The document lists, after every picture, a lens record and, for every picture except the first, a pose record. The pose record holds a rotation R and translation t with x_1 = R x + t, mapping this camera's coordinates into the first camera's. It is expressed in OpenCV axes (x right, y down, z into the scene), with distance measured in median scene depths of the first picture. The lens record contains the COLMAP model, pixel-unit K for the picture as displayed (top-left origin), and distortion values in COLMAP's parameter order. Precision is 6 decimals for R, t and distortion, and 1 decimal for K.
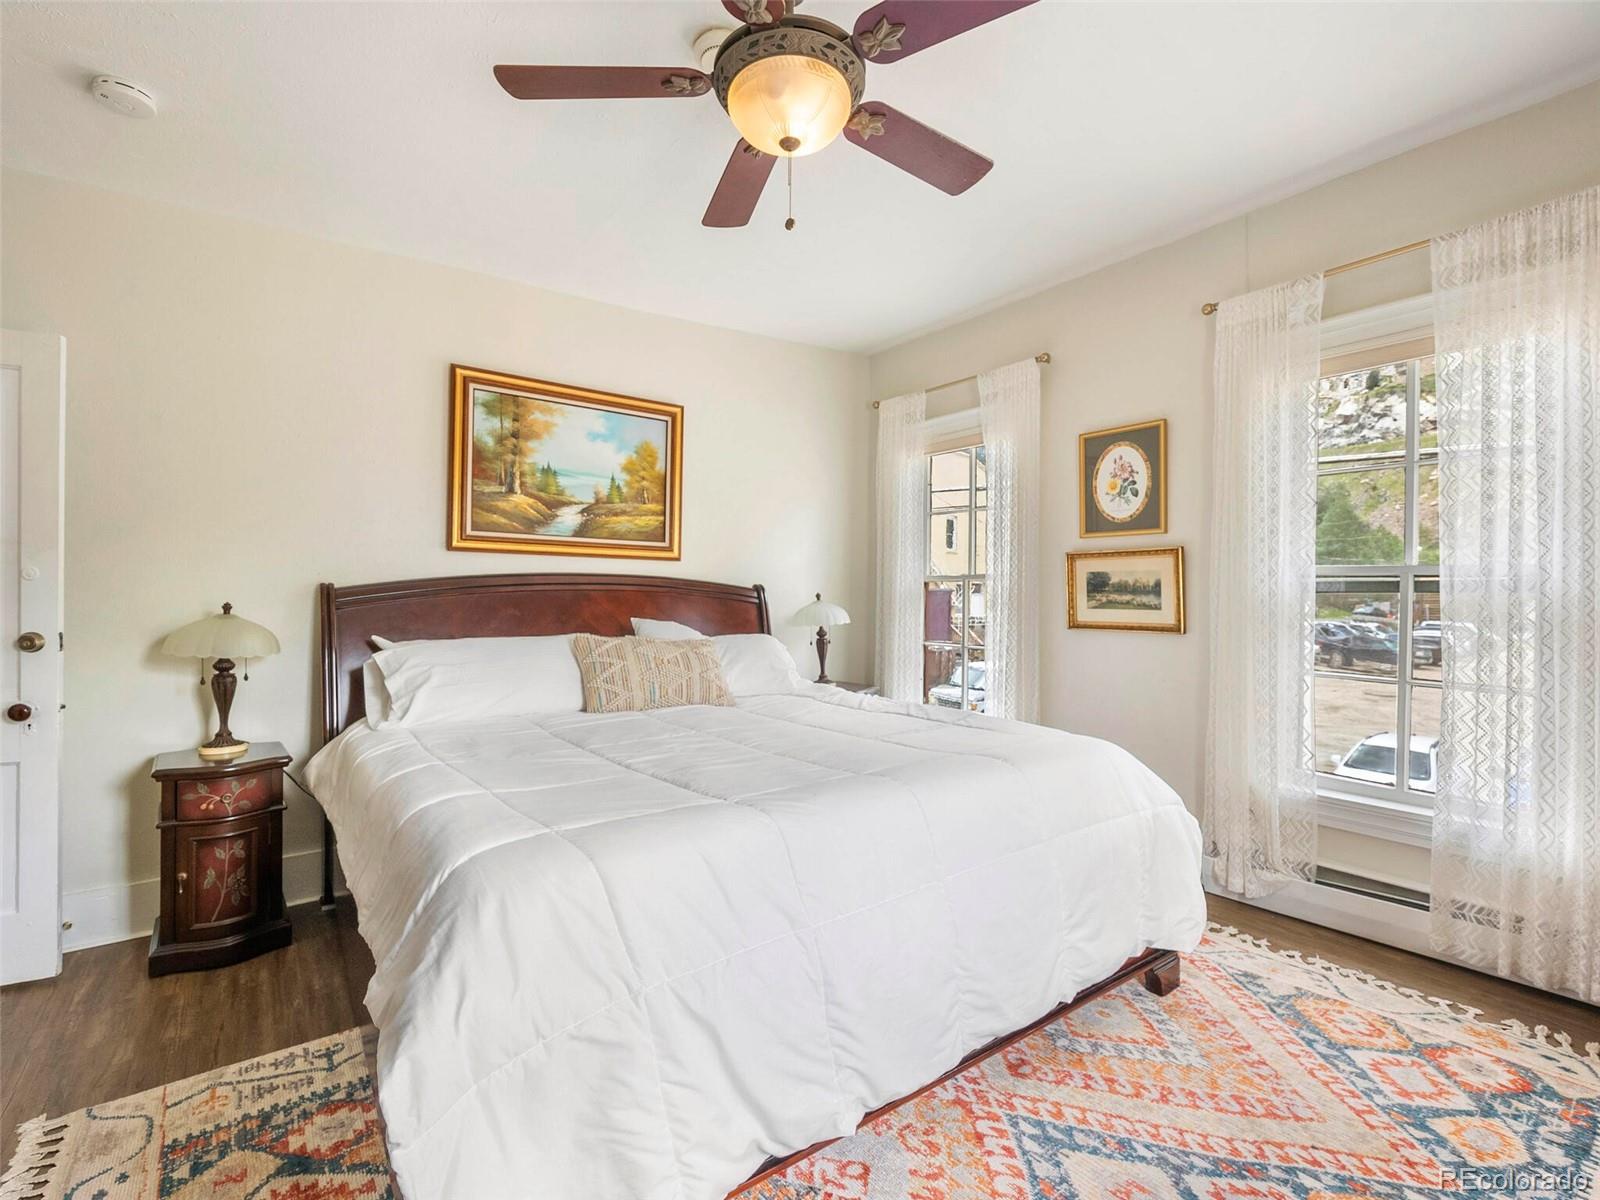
lens RADIAL K [[734.9, 0, 798.5], [0, 734.9, 567.8], [0, 0, 1]] dist [-0.000395, -0.000168]
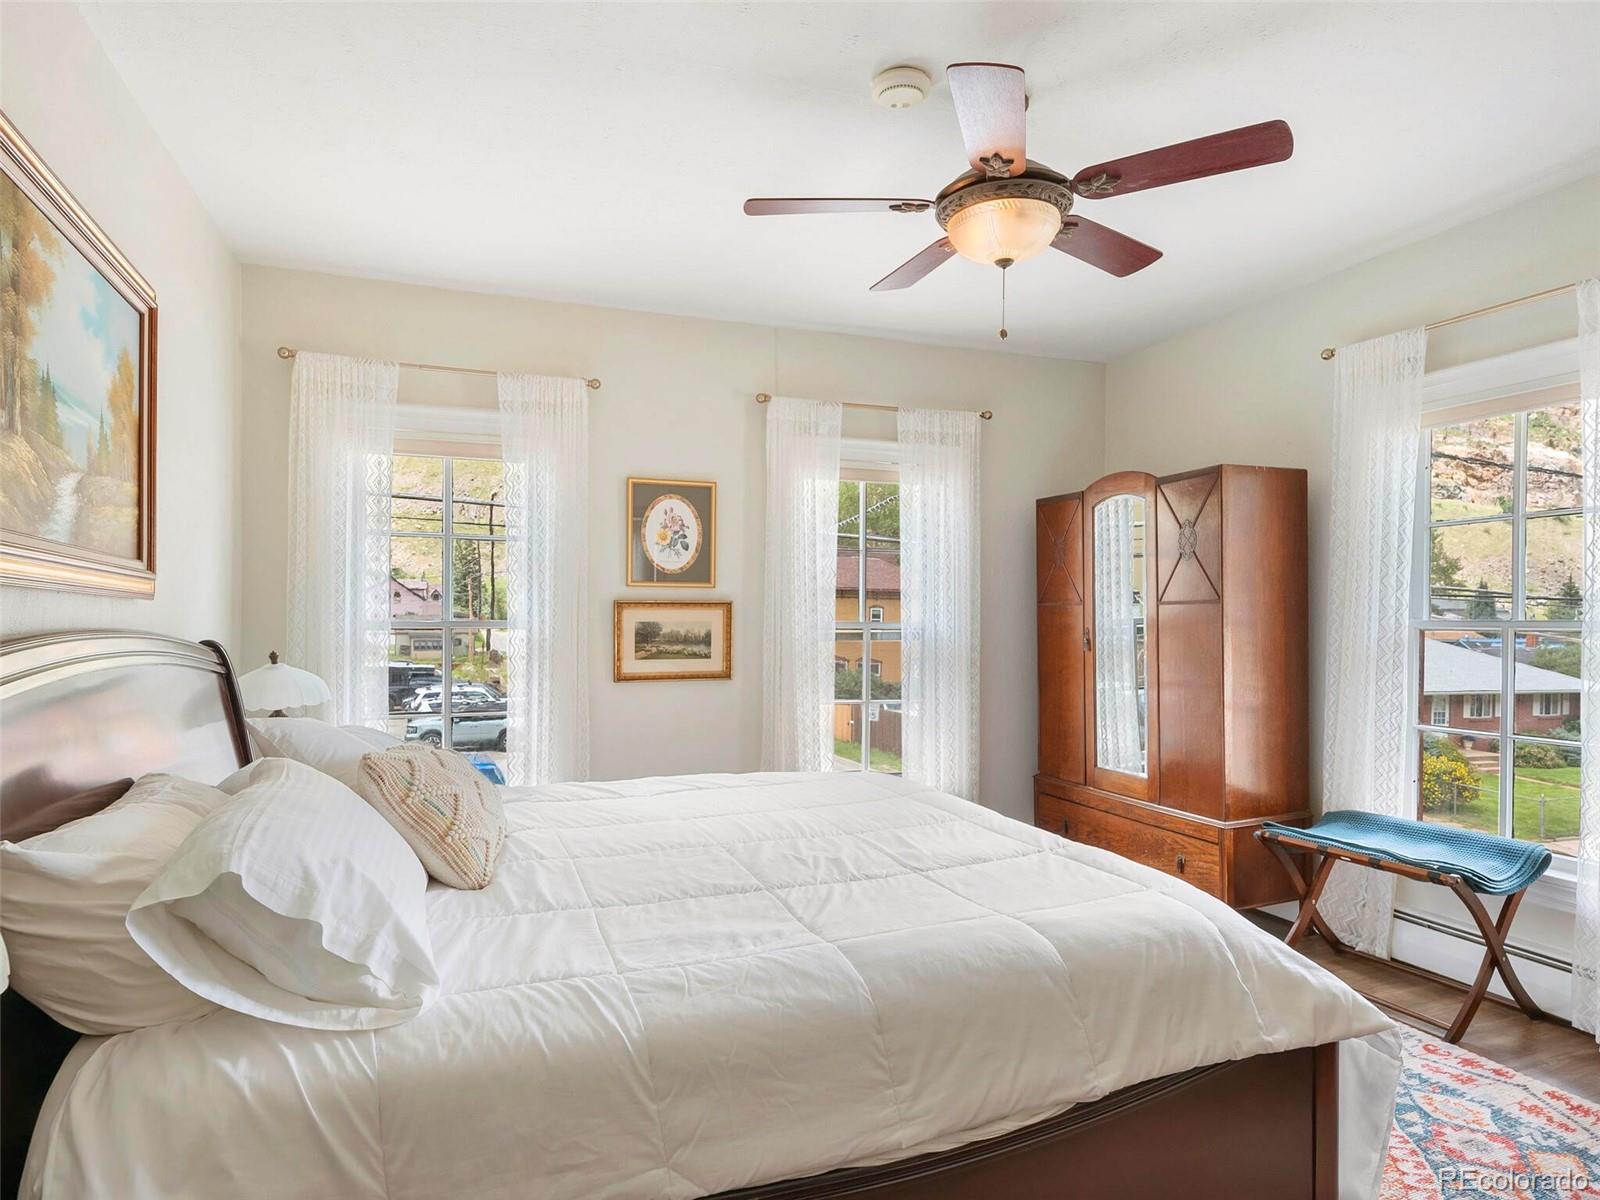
lens RADIAL K [[959.6, 0, 800.0], [0, 959.6, 600.0], [0, 0, 1]] dist [0.000389, -0.001098]
pose [[0.262469, 0.013241, 0.964849, -0.800385], [-0.033632, 0.999424, -0.004567, -0.025574], [-0.964354, -0.031251, 0.262763, 0.482894]]
